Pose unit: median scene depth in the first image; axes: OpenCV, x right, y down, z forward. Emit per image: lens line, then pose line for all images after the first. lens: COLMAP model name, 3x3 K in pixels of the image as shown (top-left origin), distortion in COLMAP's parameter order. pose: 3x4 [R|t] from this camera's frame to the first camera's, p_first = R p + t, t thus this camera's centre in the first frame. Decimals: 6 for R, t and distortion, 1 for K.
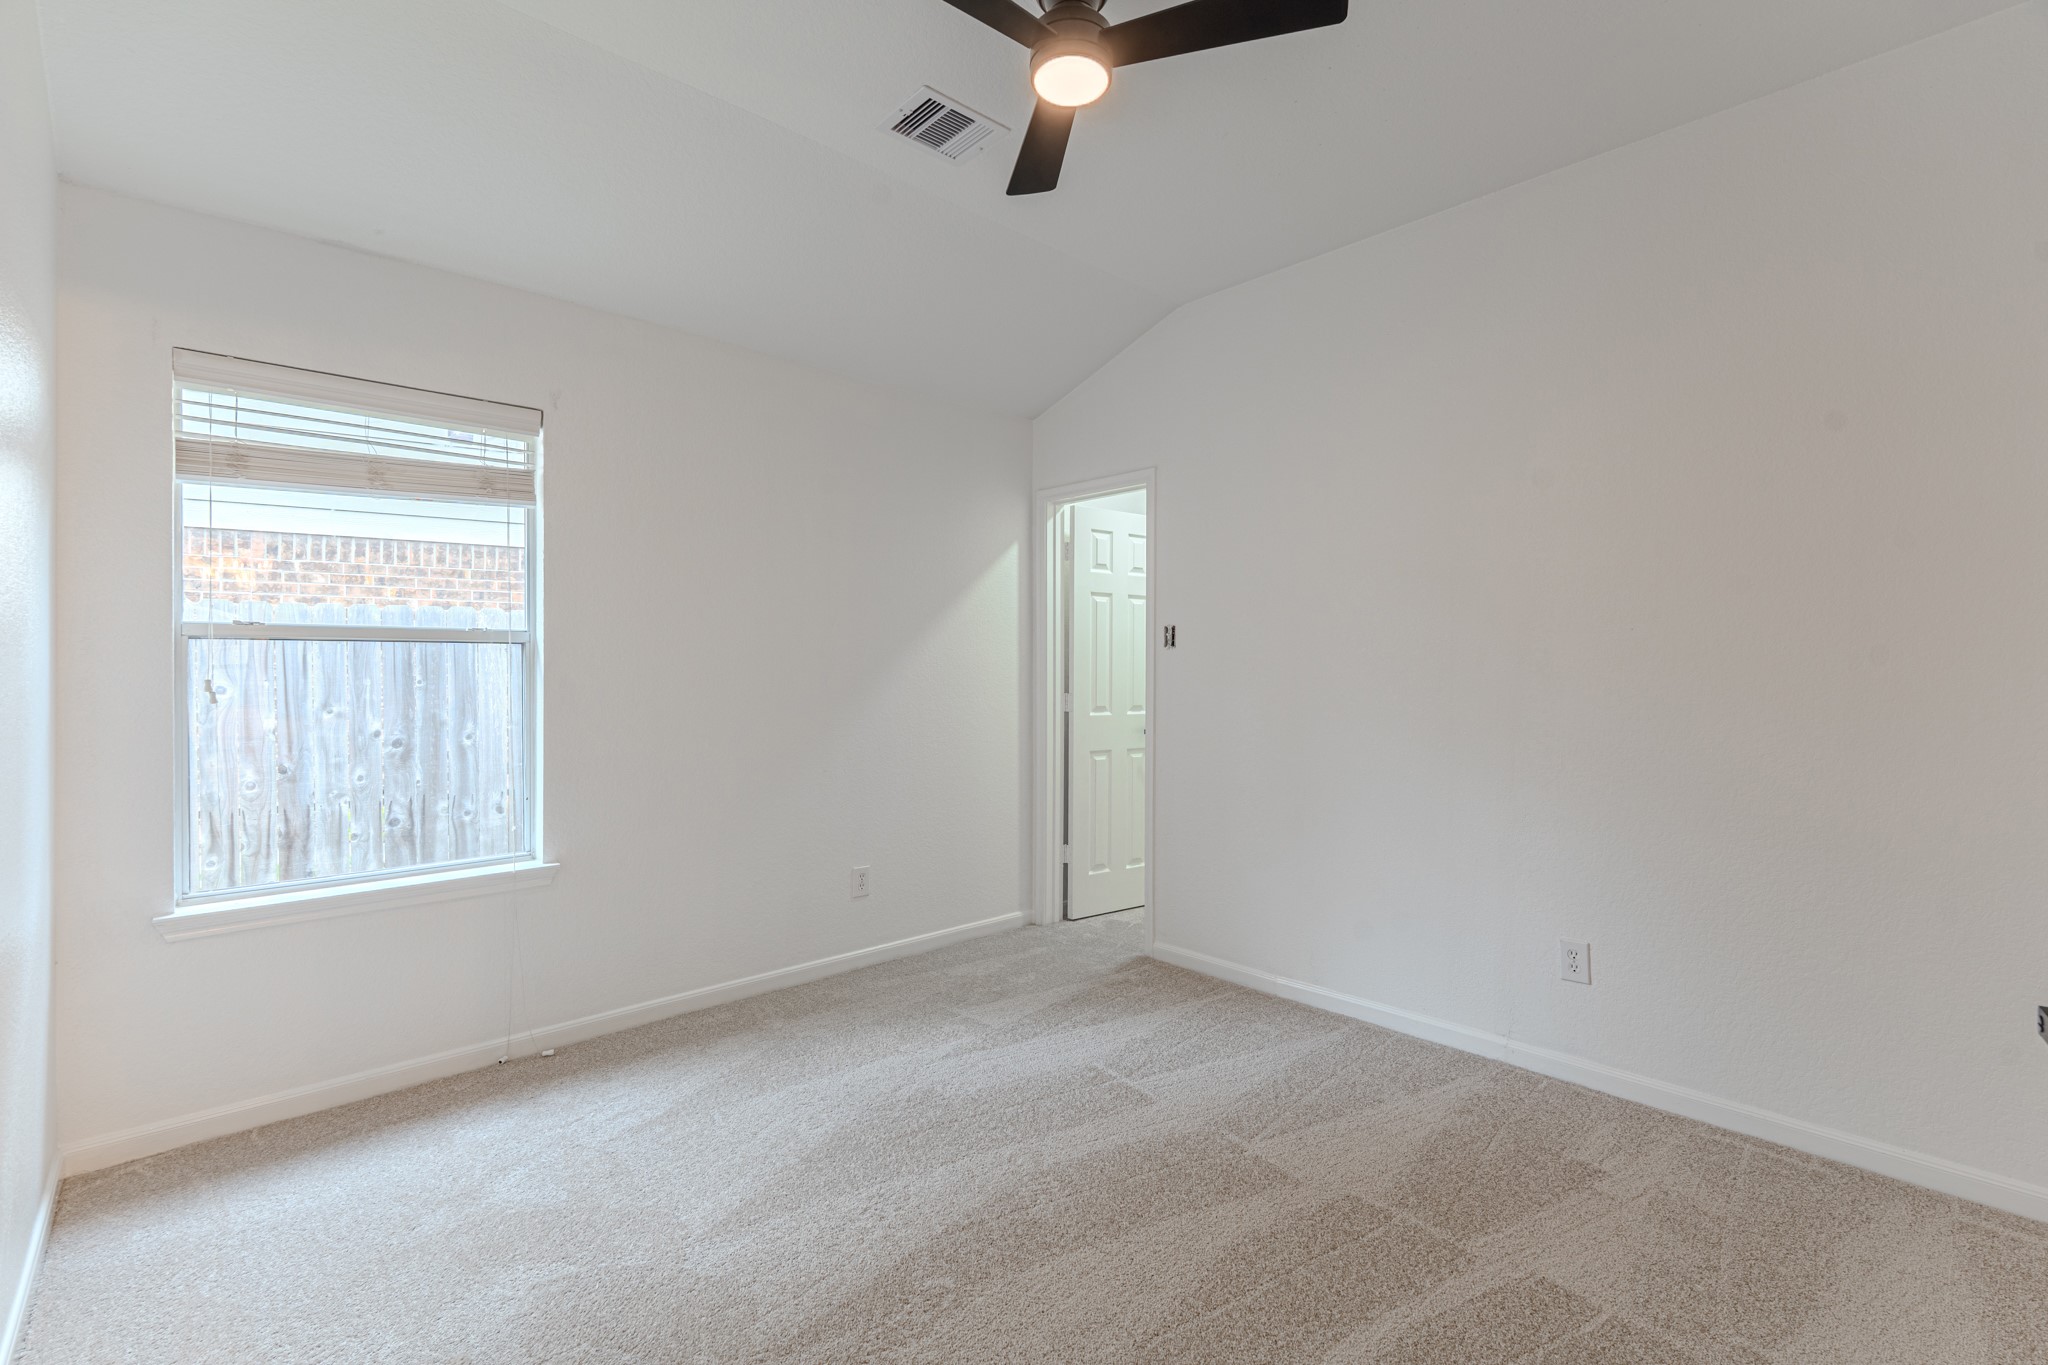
lens RADIAL K [[912.4, 0, 1018.2], [0, 912.4, 668.3], [0, 0, 1]] dist [-0.001279, 0.000301]
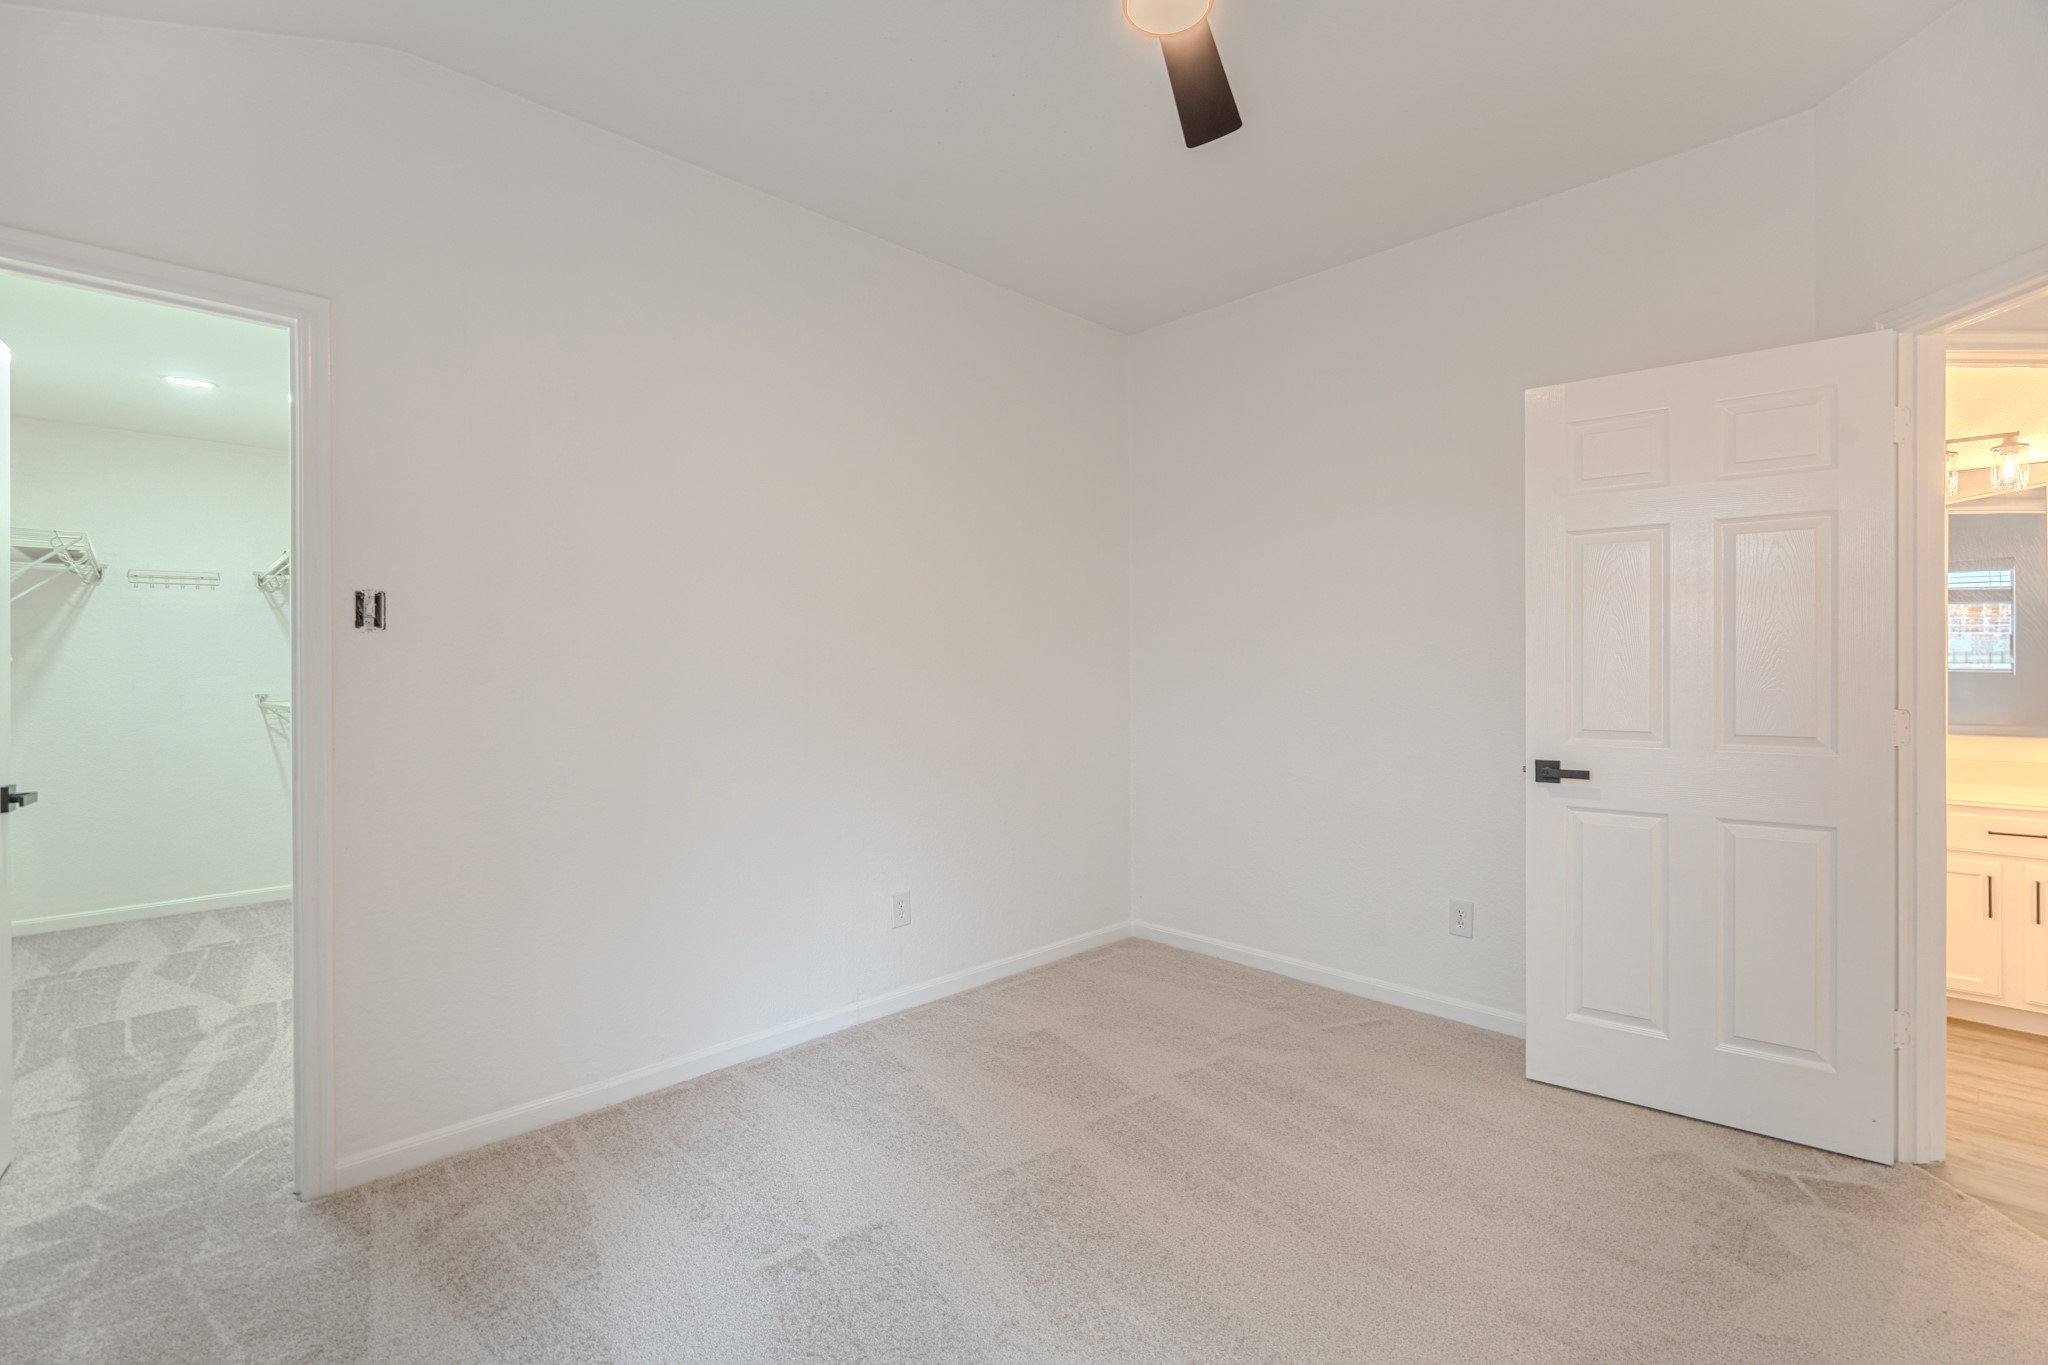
lens RADIAL K [[912.4, 0, 1025.5], [0, 912.4, 690.0], [0, 0, 1]] dist [-0.001279, 0.000301]
pose [[-0.020502, -0.012346, 0.999714, -0.515404], [0.015672, 0.999797, 0.012668, 0.017764], [-0.999667, 0.015928, -0.020304, 0.746875]]
